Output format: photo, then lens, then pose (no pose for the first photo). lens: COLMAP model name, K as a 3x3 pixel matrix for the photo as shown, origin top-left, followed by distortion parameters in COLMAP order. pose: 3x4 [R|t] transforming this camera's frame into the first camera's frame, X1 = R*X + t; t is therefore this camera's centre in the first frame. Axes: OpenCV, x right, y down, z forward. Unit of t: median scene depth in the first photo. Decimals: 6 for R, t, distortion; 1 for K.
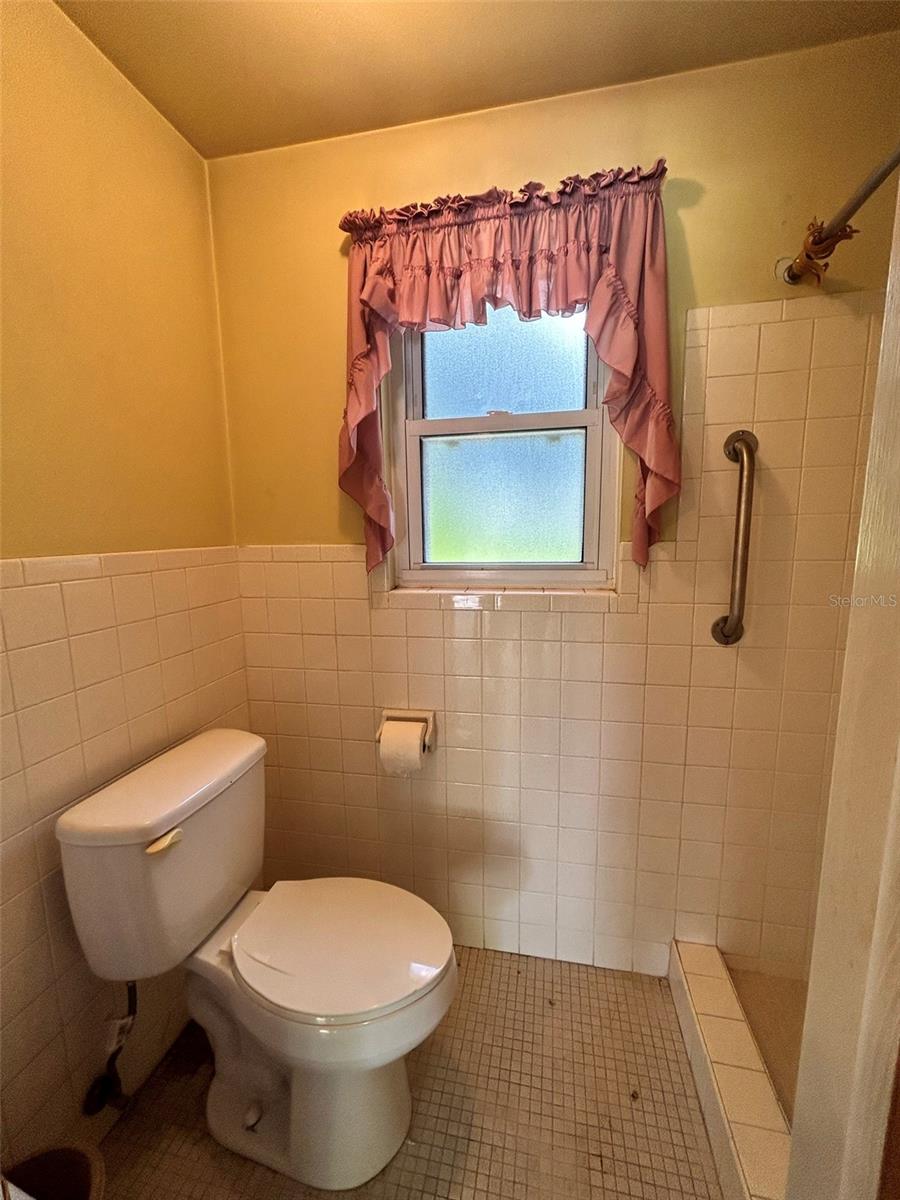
lens RADIAL K [[484.6, 0, 449.8], [0, 484.6, 602.7], [0, 0, 1]] dist [0.000552, -0.000189]
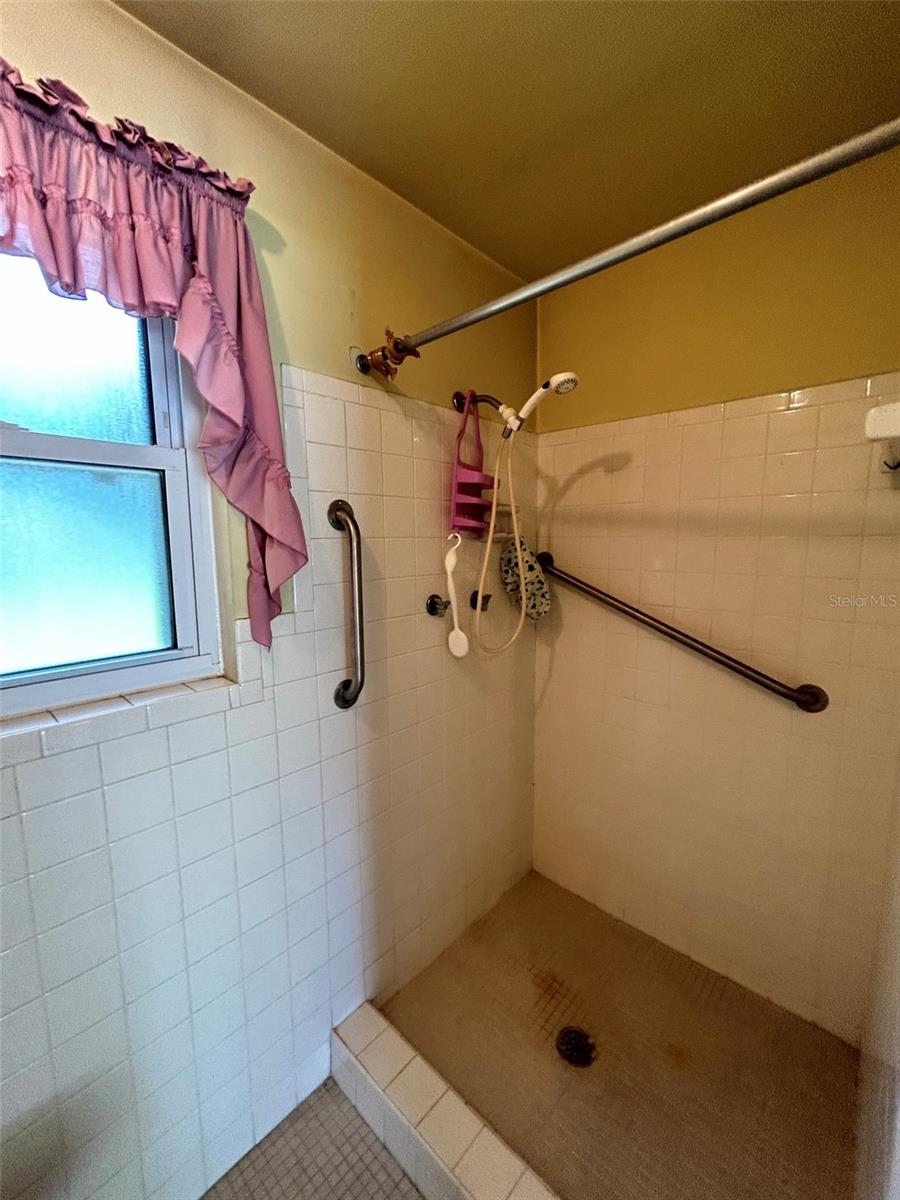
lens RADIAL K [[484.6, 0, 452.0], [0, 484.6, 598.2], [0, 0, 1]] dist [0.000552, -0.000189]
pose [[0.504019, -0.096438, 0.858292, -0.176393], [0.132931, 0.990568, 0.033239, -0.159049], [-0.853401, 0.097340, 0.512085, 0.308962]]
